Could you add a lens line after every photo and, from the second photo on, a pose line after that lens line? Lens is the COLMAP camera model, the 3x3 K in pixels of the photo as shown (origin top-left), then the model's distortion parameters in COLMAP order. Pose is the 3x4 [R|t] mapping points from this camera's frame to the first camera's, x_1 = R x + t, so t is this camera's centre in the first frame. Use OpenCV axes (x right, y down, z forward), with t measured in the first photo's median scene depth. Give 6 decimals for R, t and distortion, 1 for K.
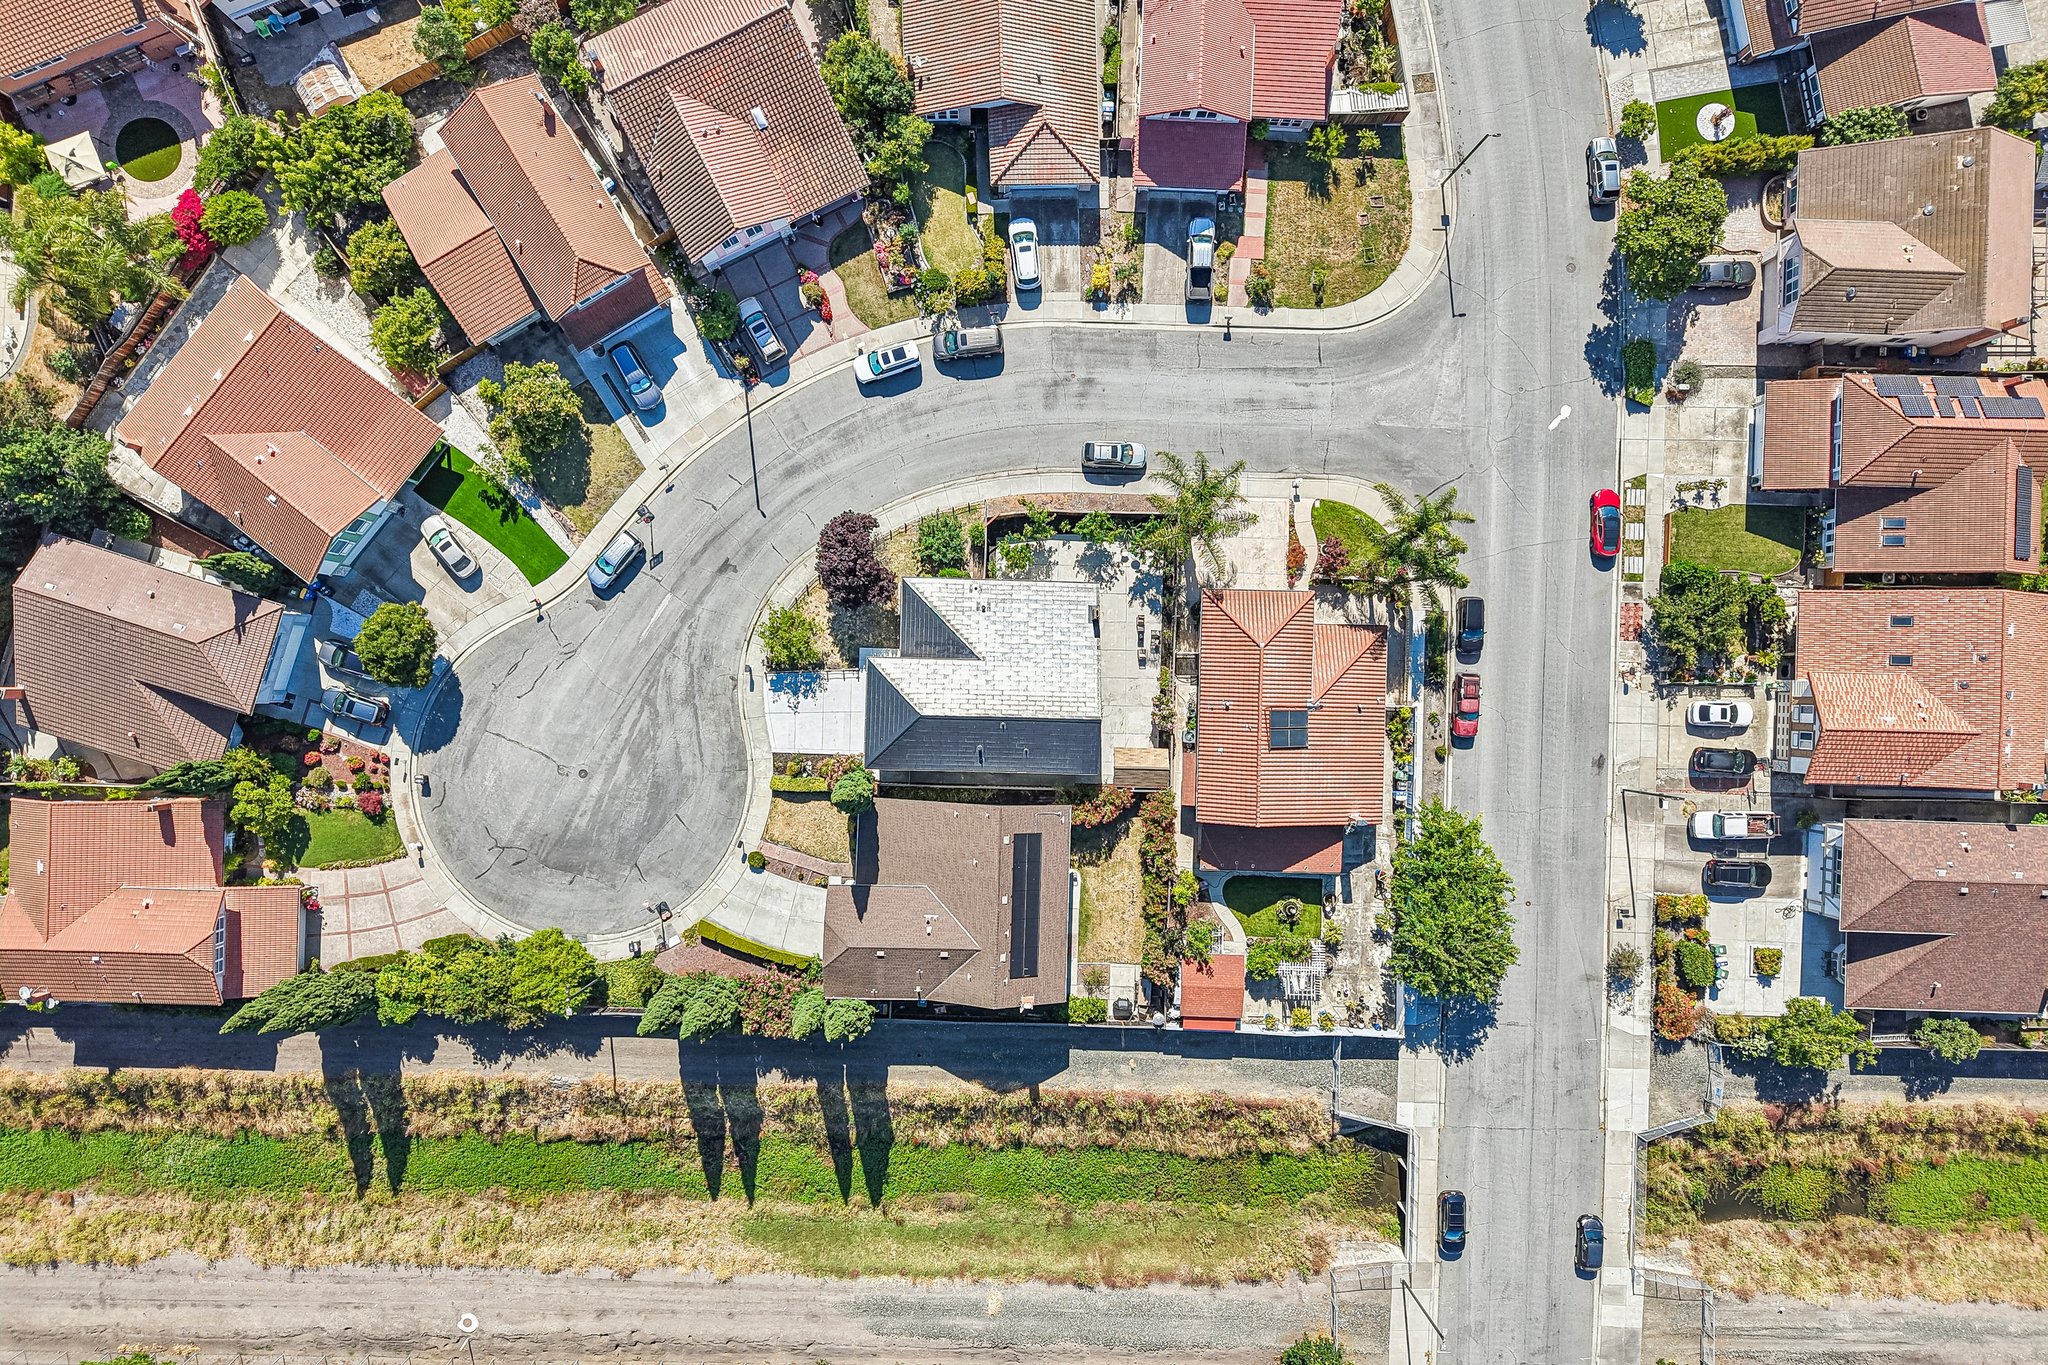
lens RADIAL K [[1380.2, 0, 1011.5], [0, 1380.2, 703.8], [0, 0, 1]] dist [0.038880, -0.044881]
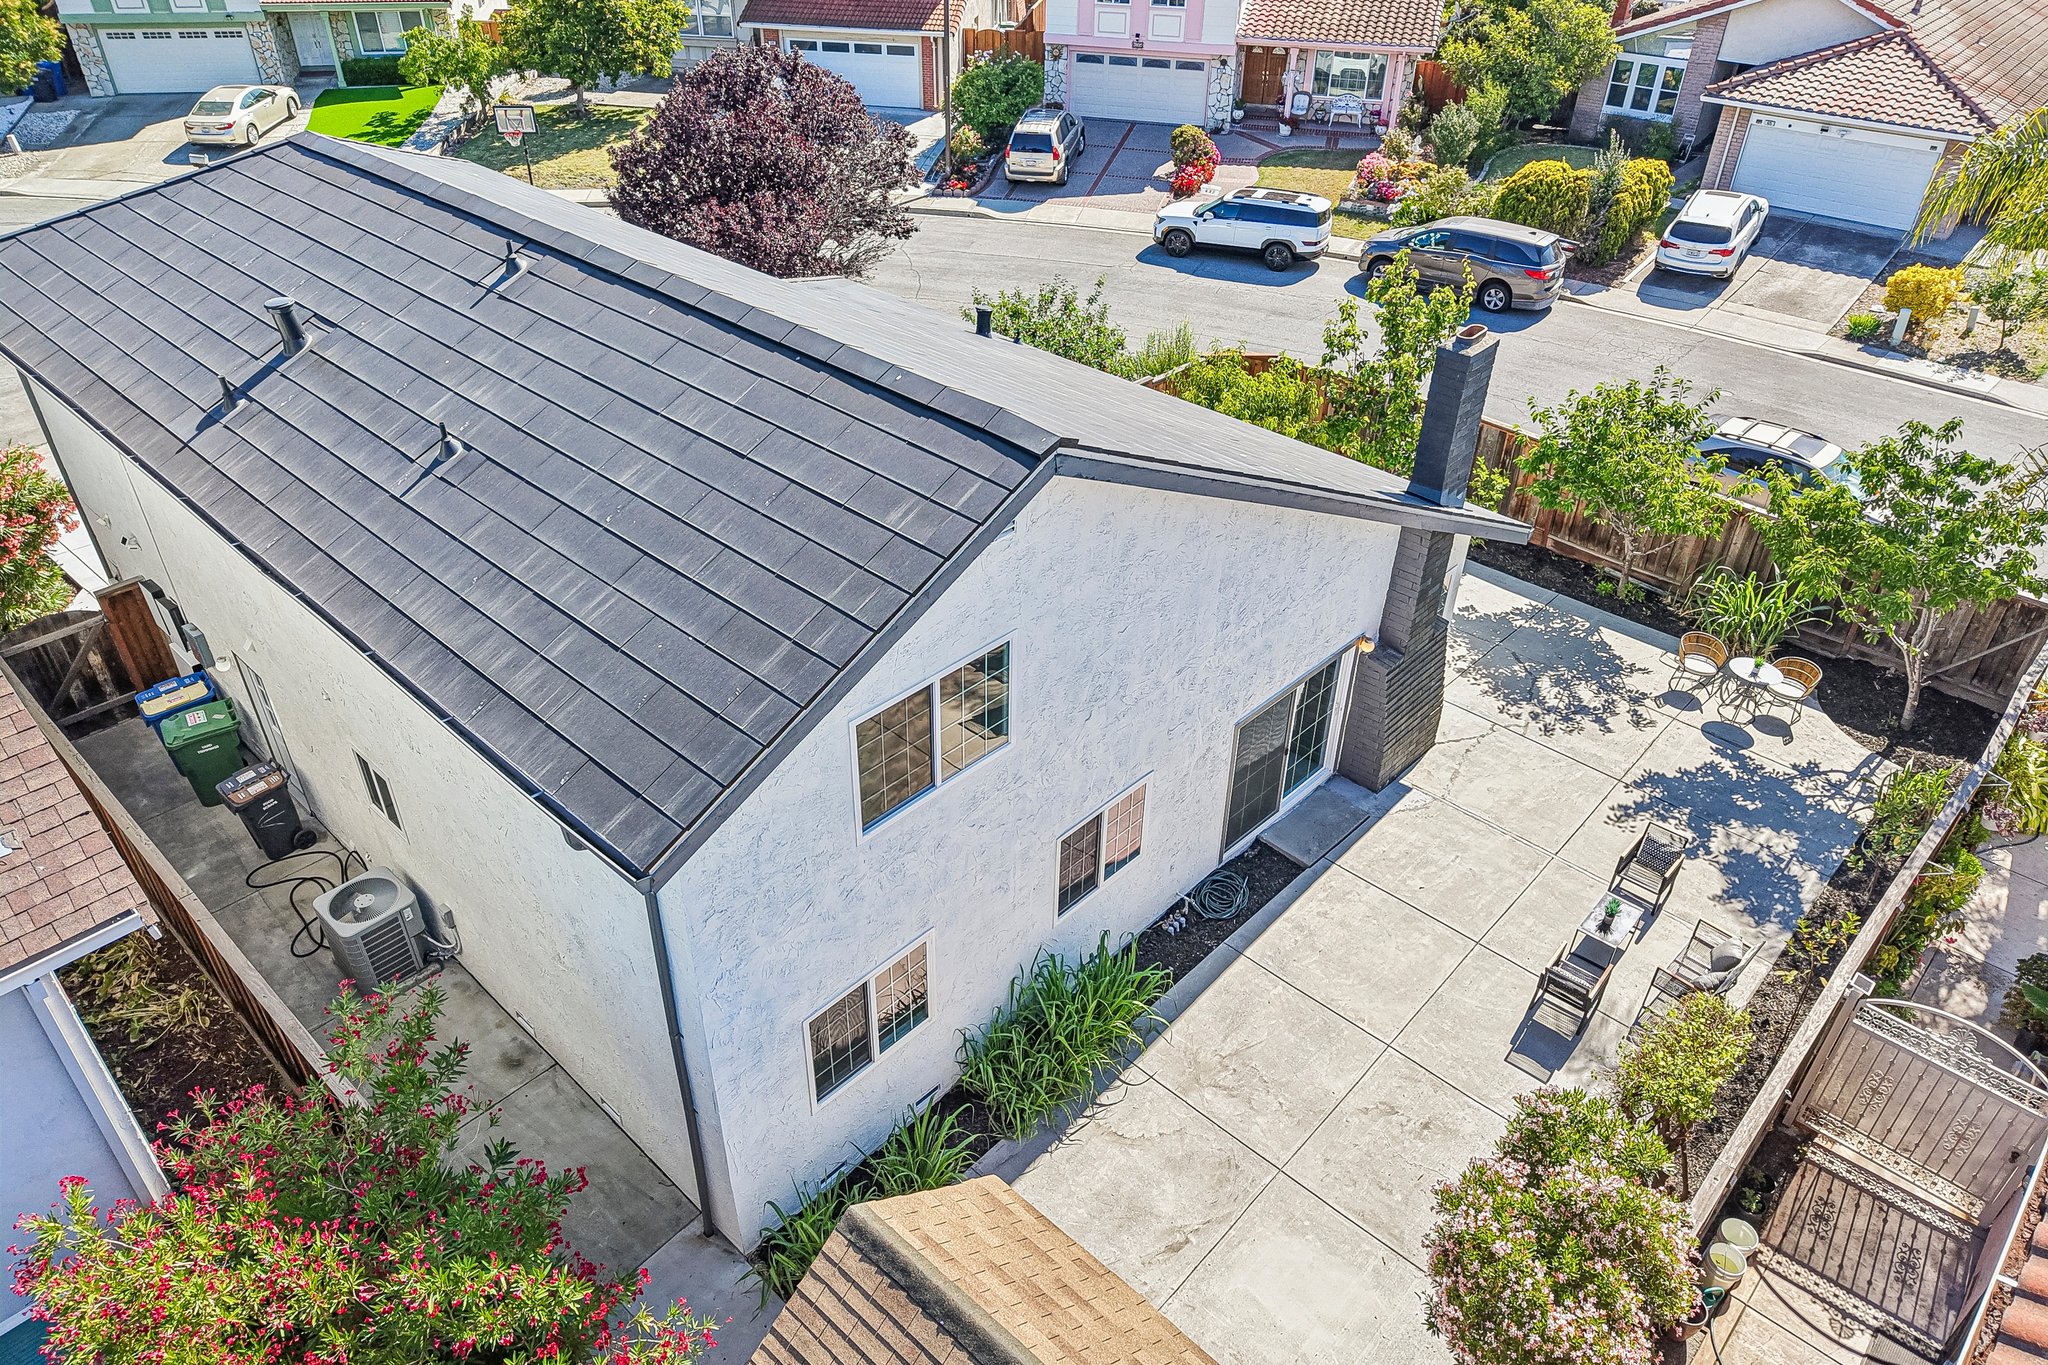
lens RADIAL K [[1380.2, 0, 1029.4], [0, 1380.2, 662.5], [0, 0, 1]] dist [0.038880, -0.044881]
pose [[0.750352, 0.364518, -0.551451, 0.120312], [-0.660894, 0.396283, -0.637322, 0.082700], [-0.013784, 0.842667, 0.538259, 0.890519]]
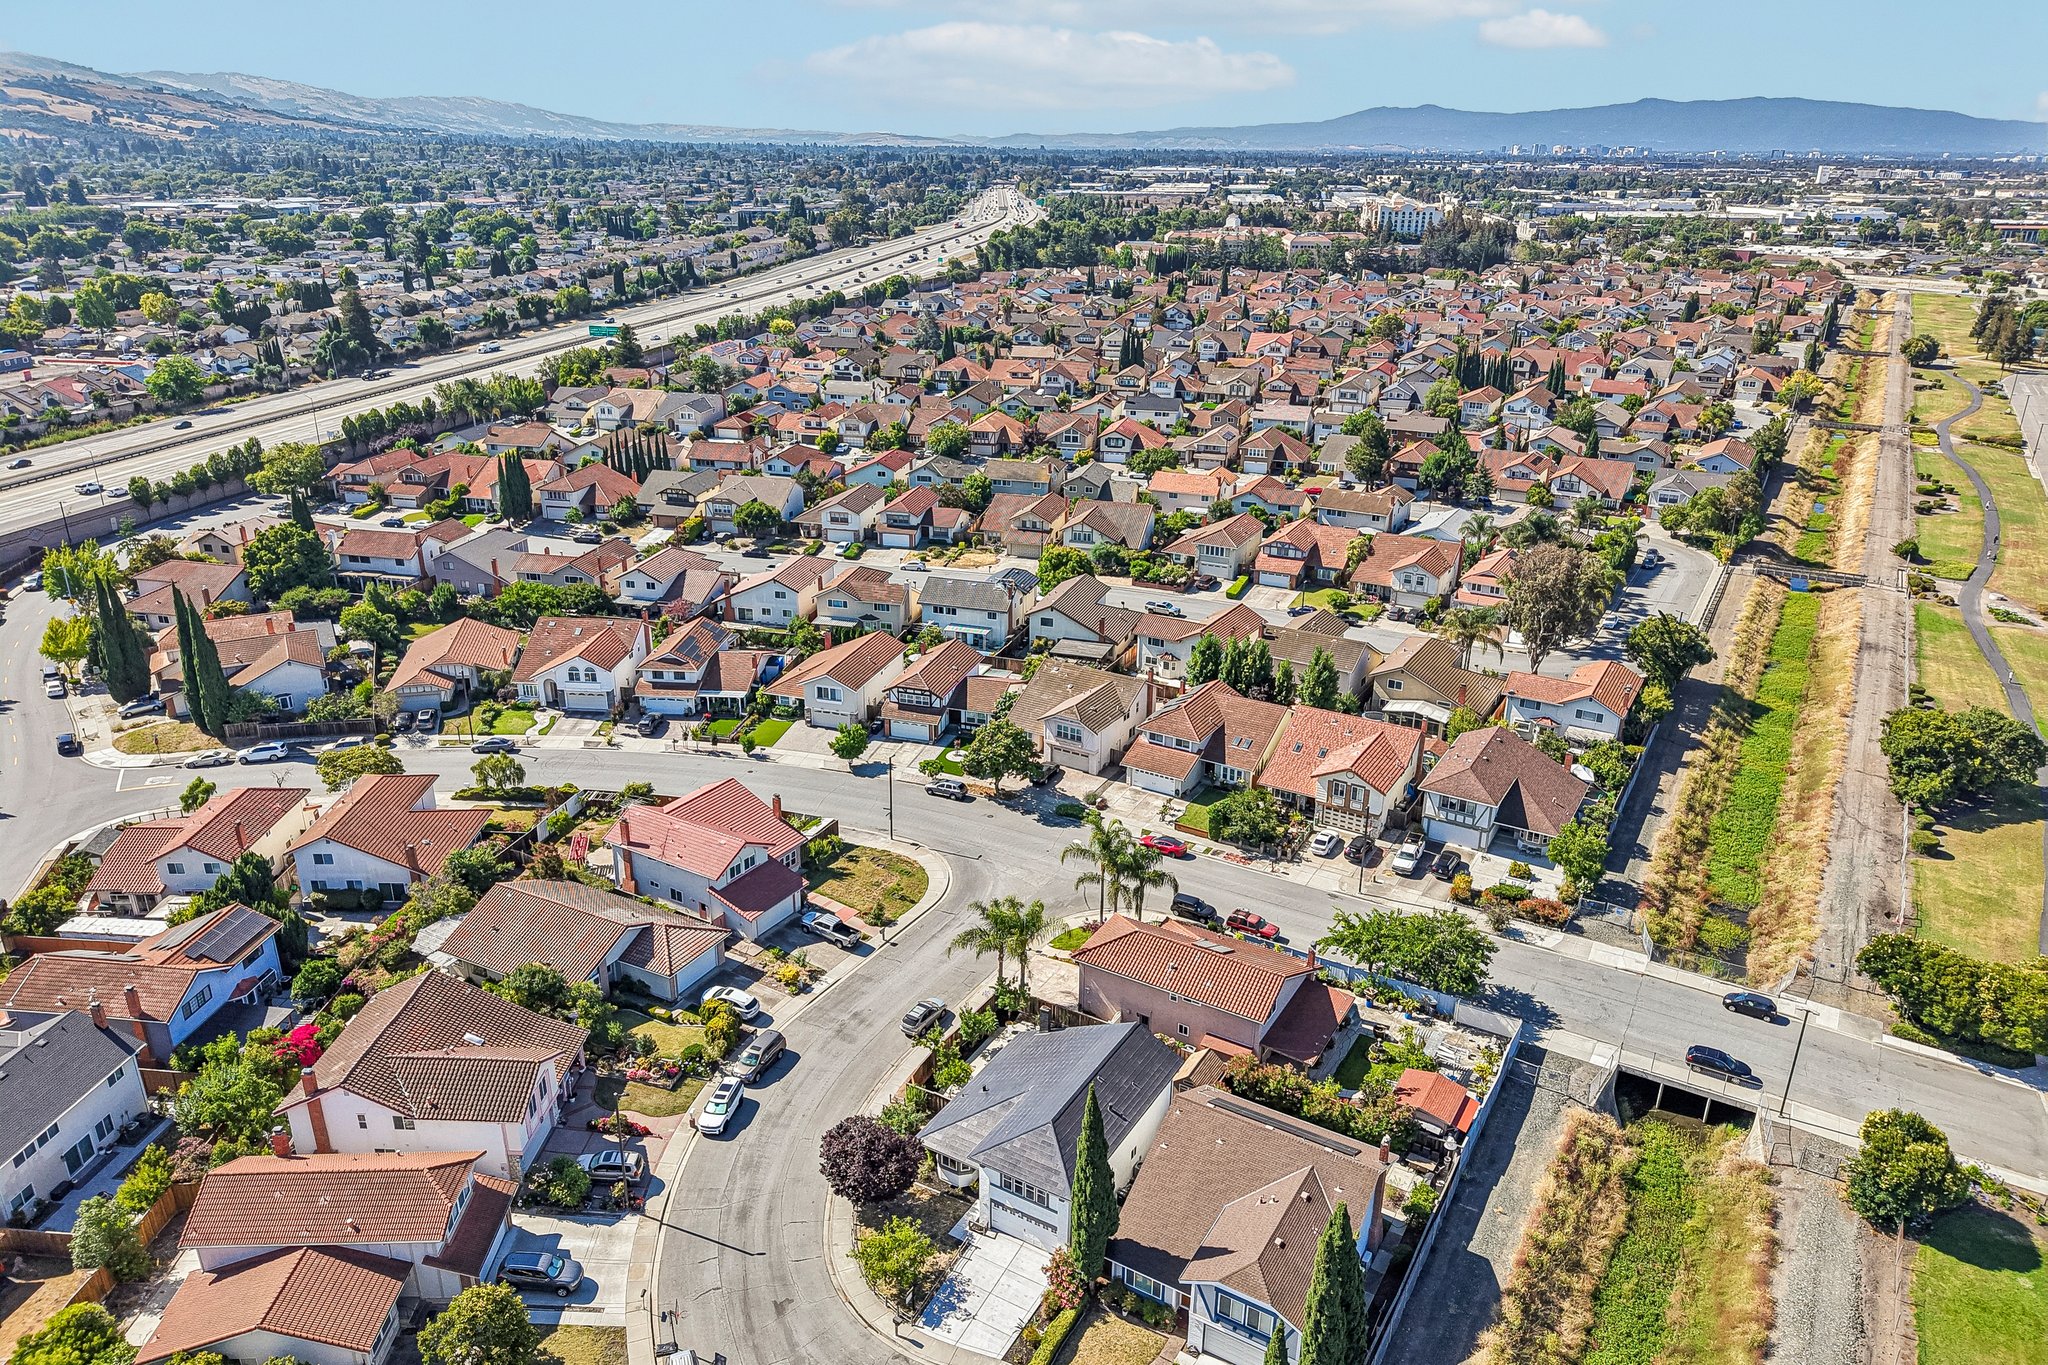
lens RADIAL K [[1380.2, 0, 1033.3], [0, 1380.2, 682.5], [0, 0, 1]] dist [0.038880, -0.044881]
pose [[0.484675, -0.332130, 0.809185, -0.686219], [0.874657, 0.175465, -0.451871, 0.346553], [0.008097, 0.926769, 0.375543, 0.339480]]
